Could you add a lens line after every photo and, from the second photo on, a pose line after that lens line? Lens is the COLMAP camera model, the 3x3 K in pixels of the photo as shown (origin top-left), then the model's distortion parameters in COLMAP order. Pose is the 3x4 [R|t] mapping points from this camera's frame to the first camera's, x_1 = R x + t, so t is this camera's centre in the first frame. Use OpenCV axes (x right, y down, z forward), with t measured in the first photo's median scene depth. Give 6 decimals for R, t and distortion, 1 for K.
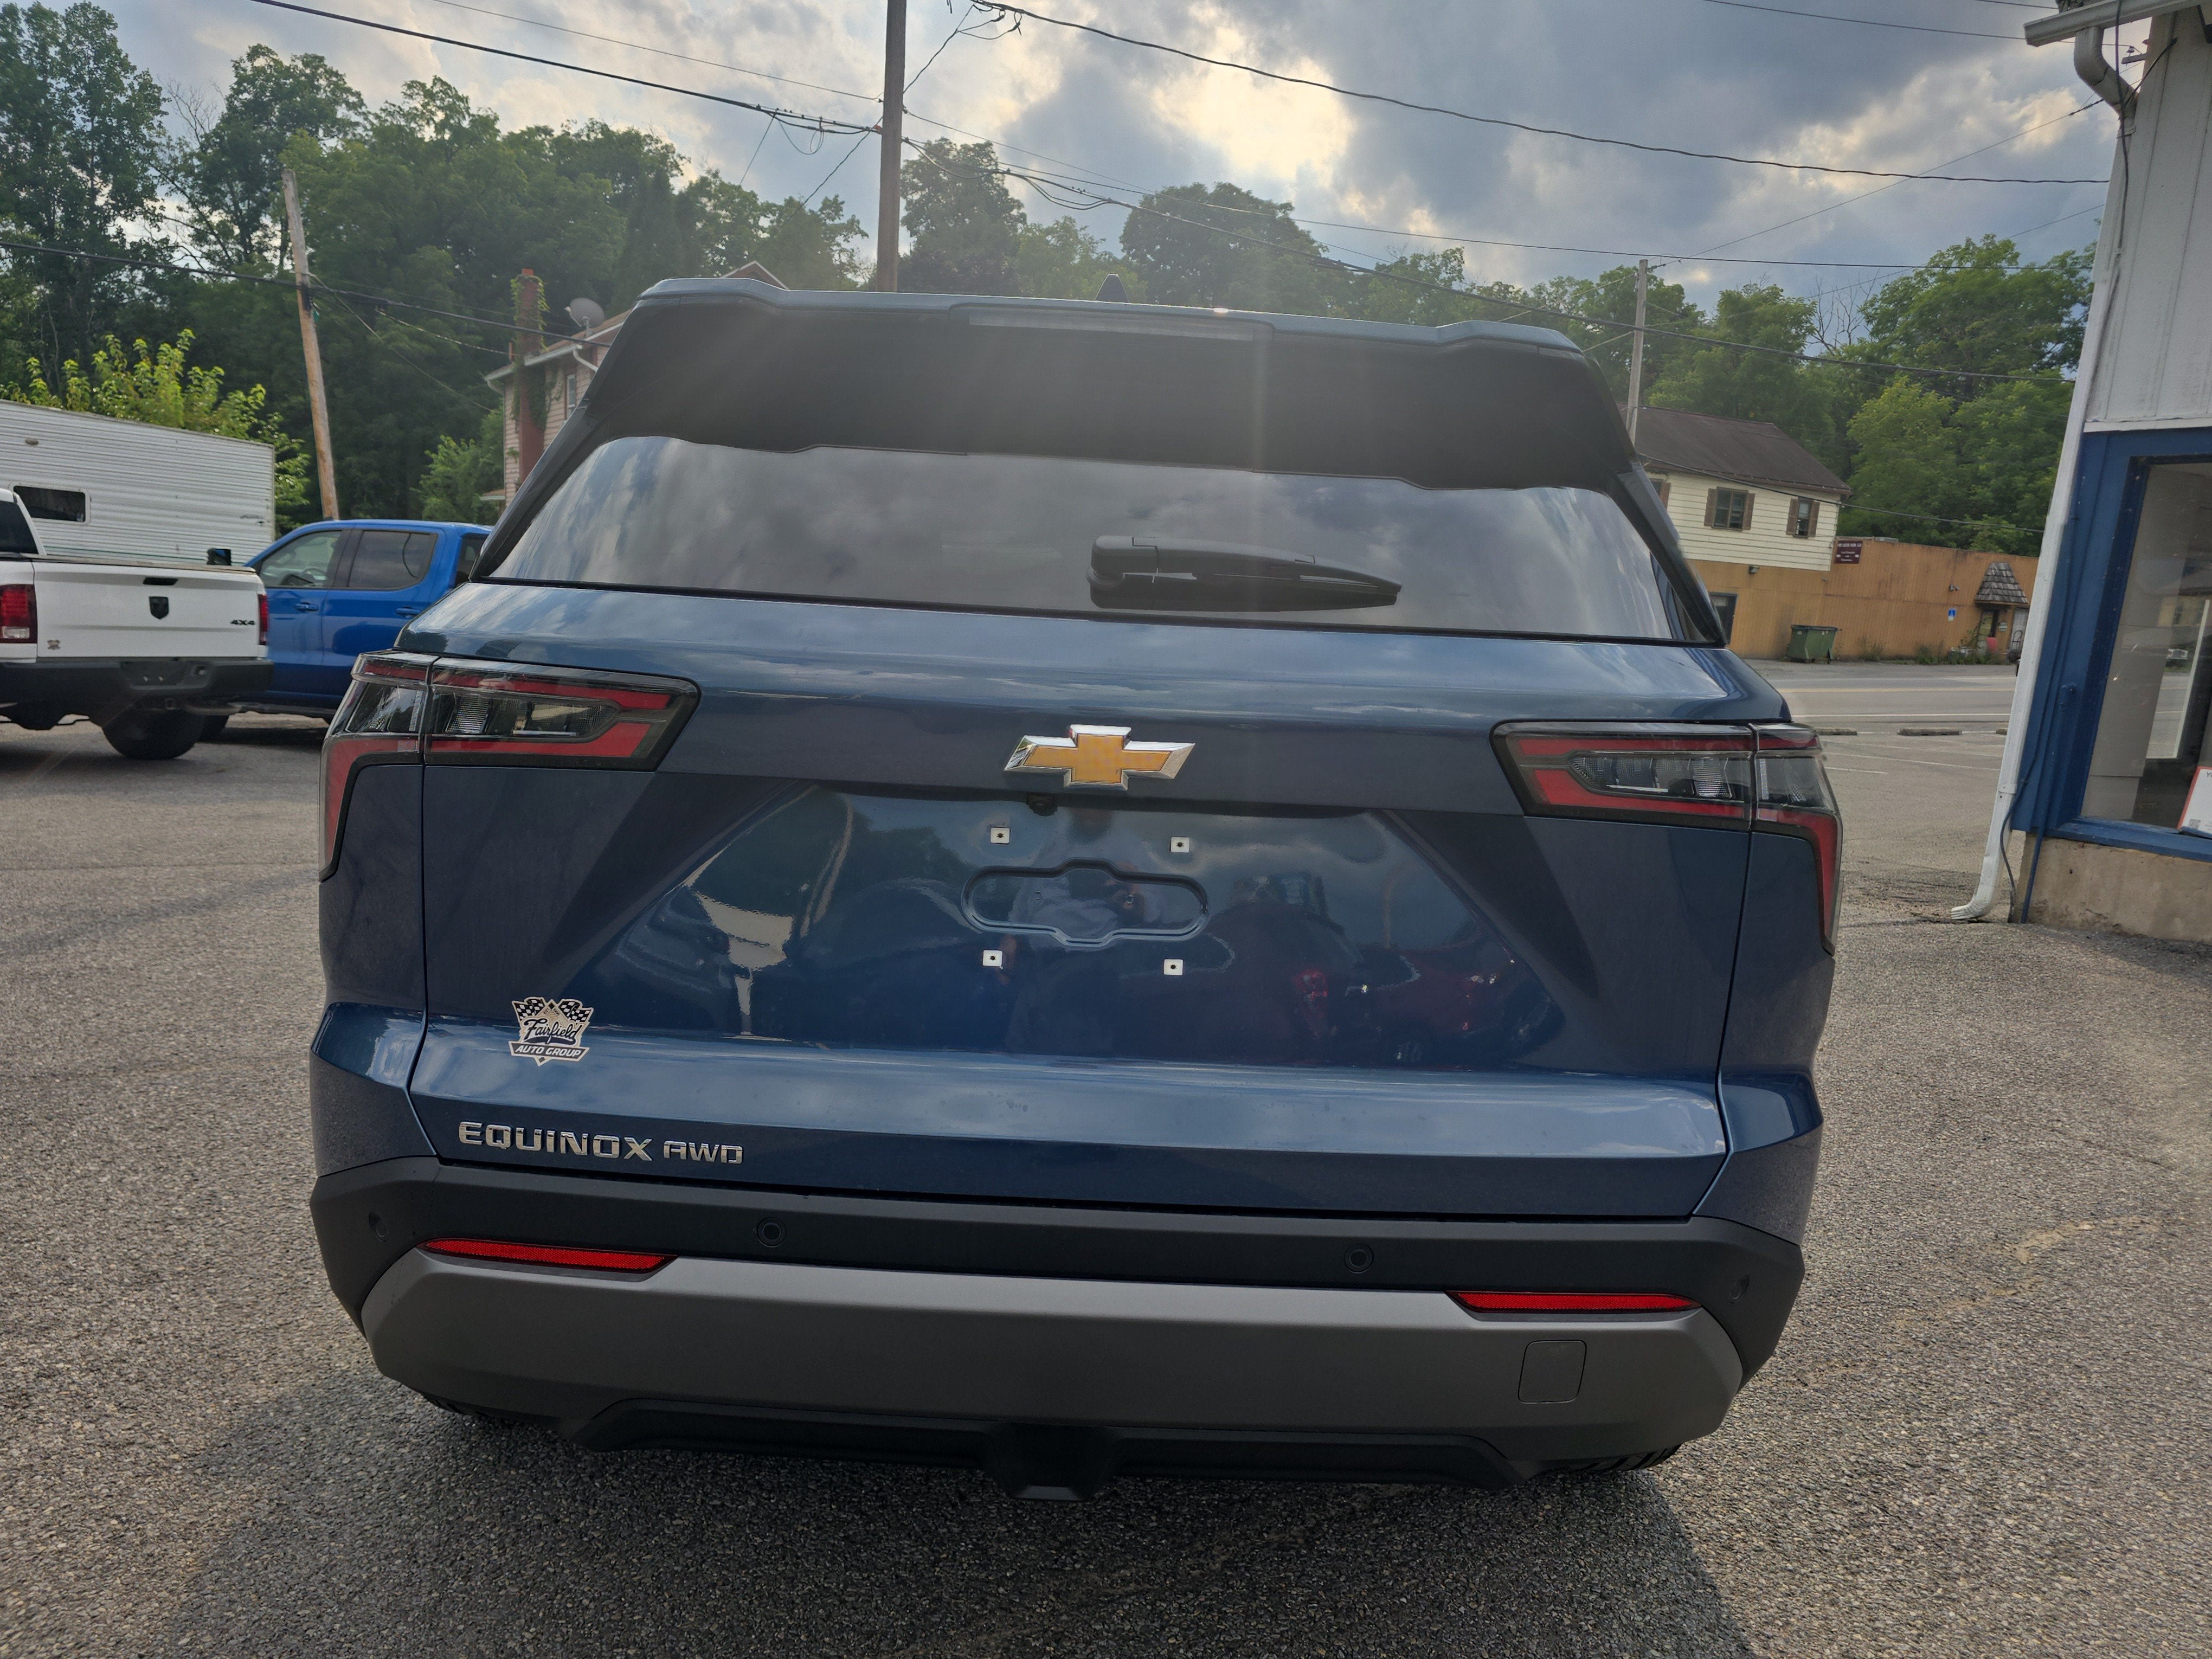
lens RADIAL K [[1502.2, 0, 1102.2], [0, 1502.2, 853.2], [0, 0, 1]] dist [0.036605, -0.026575]
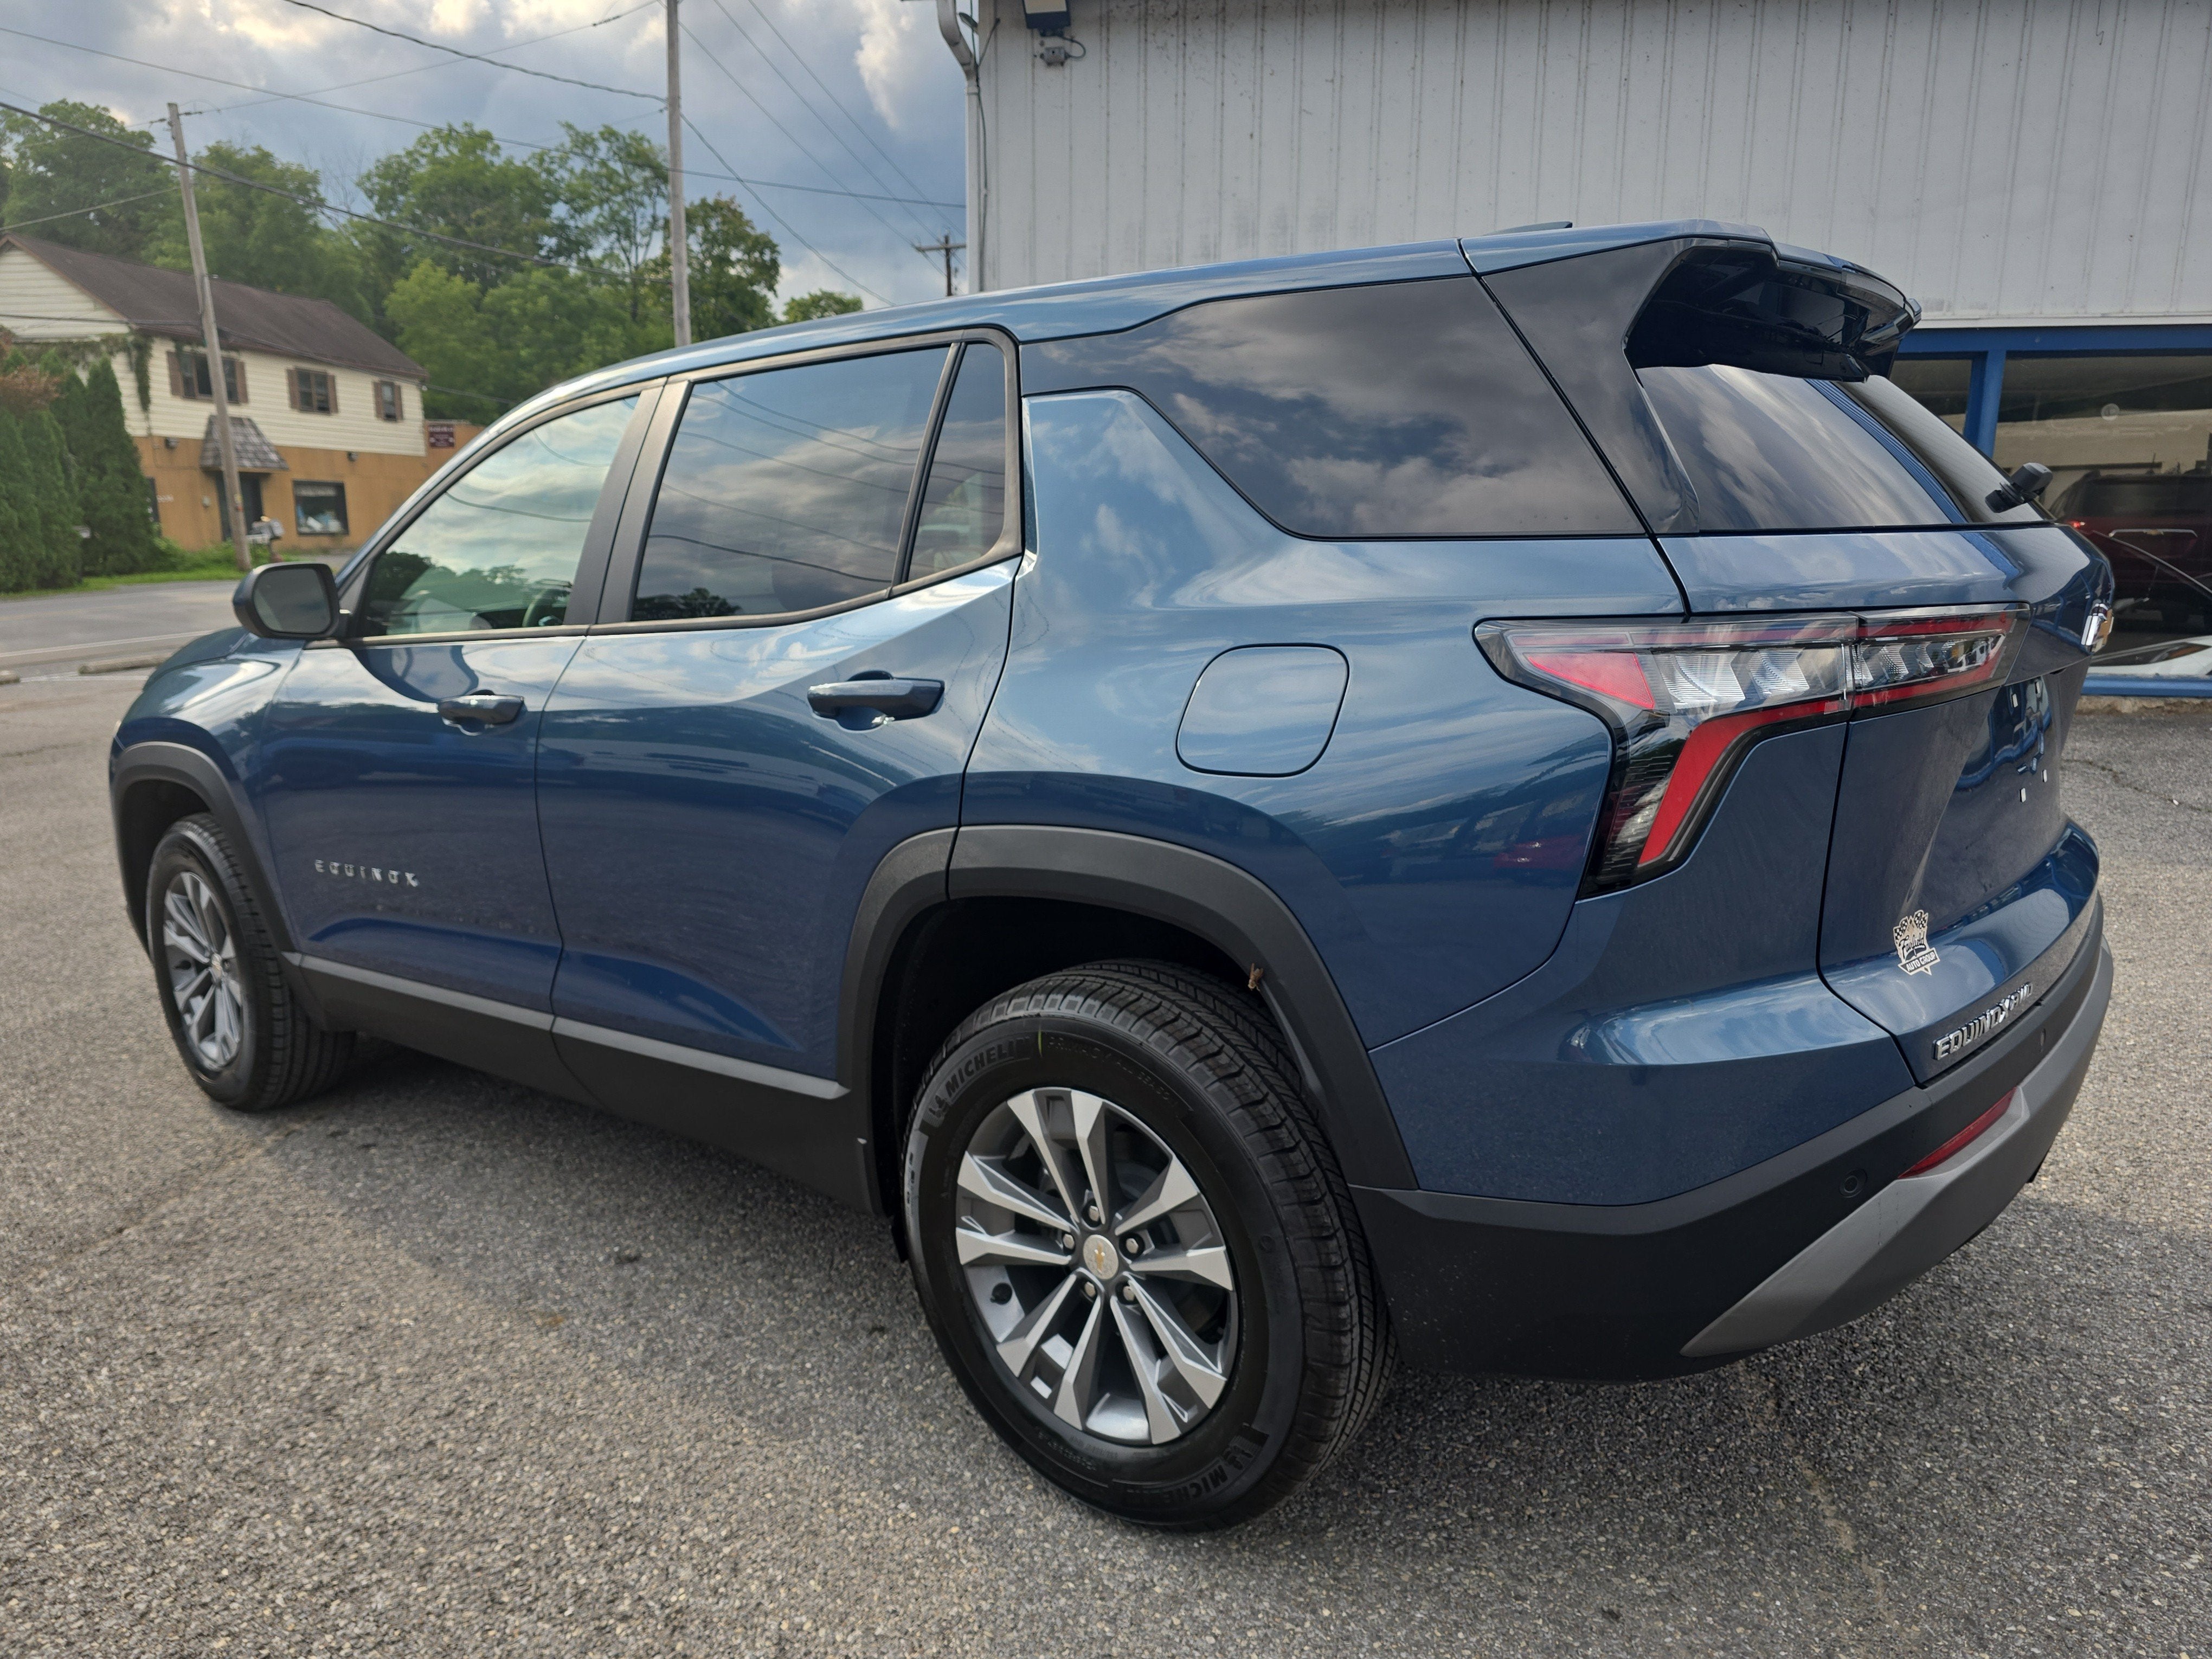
lens RADIAL K [[1505.7, 0, 1090.0], [0, 1505.7, 839.5], [0, 0, 1]] dist [0.057012, -0.041387]
pose [[0.601763, -0.229774, 0.764908, -0.326522], [0.180880, 0.972046, 0.149697, -0.044539], [-0.777923, 0.048274, 0.626503, 0.161674]]
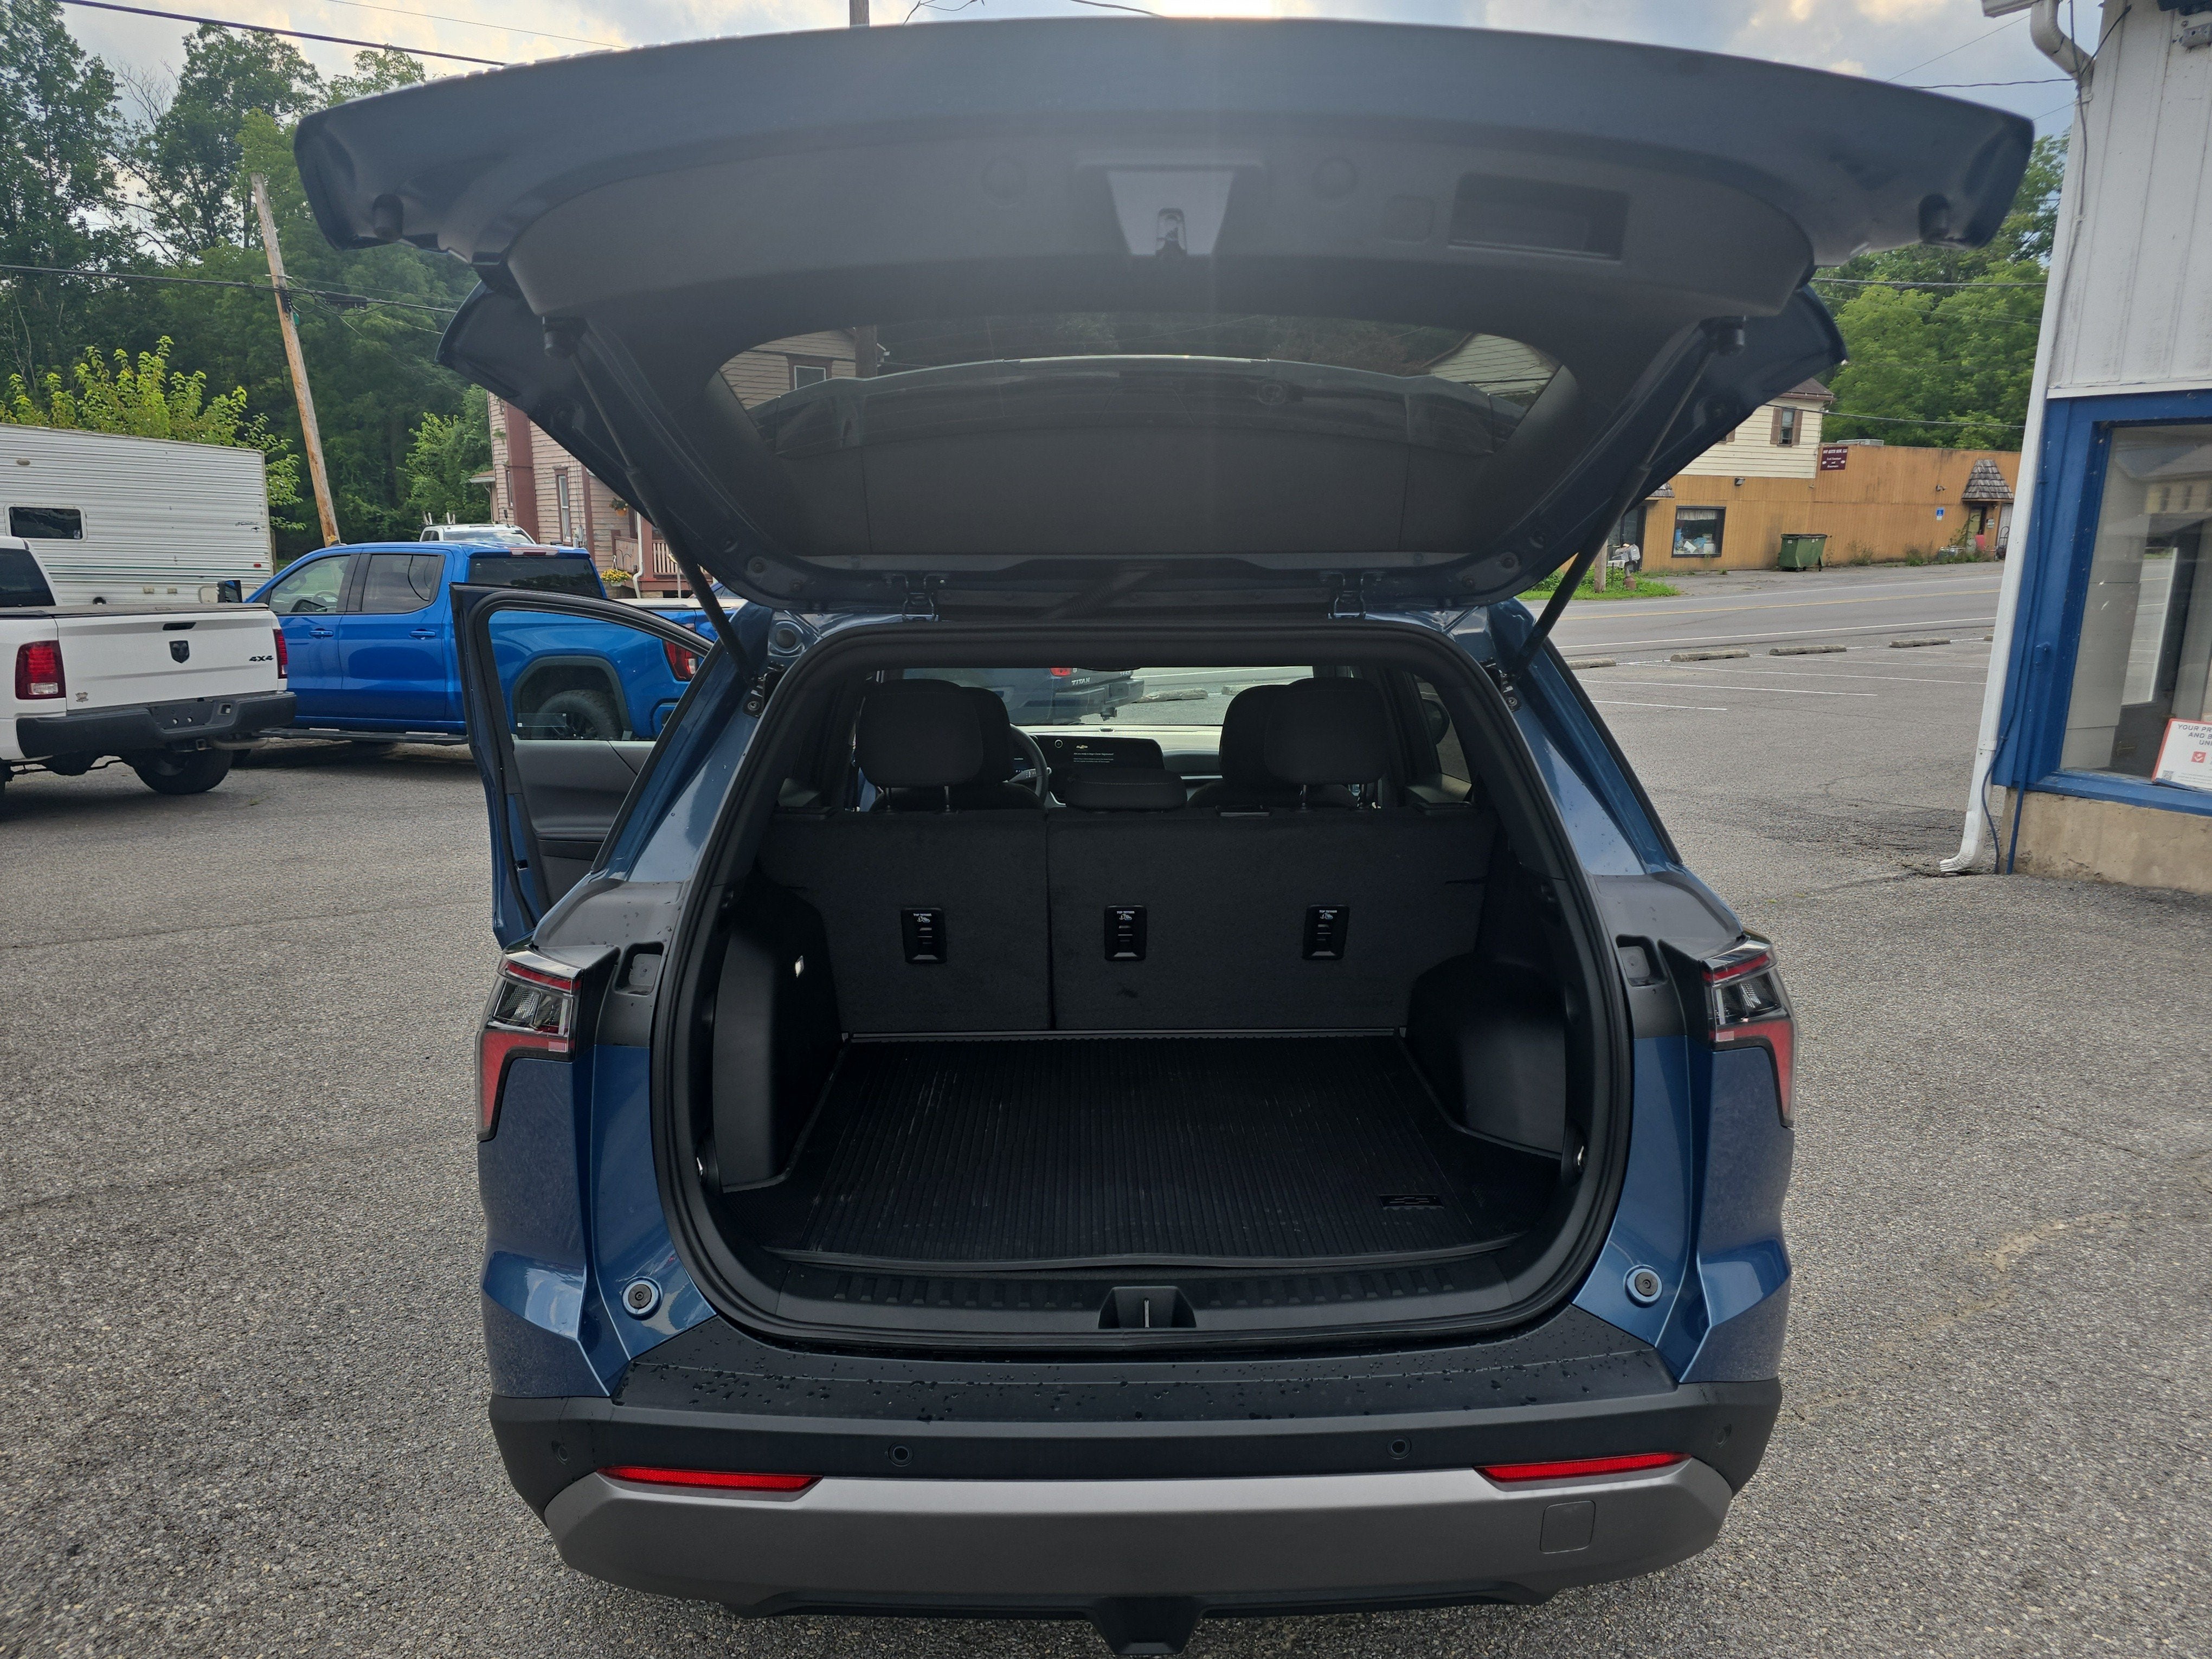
lens RADIAL K [[1490.1, 0, 1110.7], [0, 1490.1, 836.5], [0, 0, 1]] dist [0.044757, -0.031495]
pose [[0.997960, -0.063808, -0.002077, -0.004500], [0.063841, 0.997361, 0.034585, -0.052031], [-0.000135, -0.034648, 0.999400, -0.031960]]
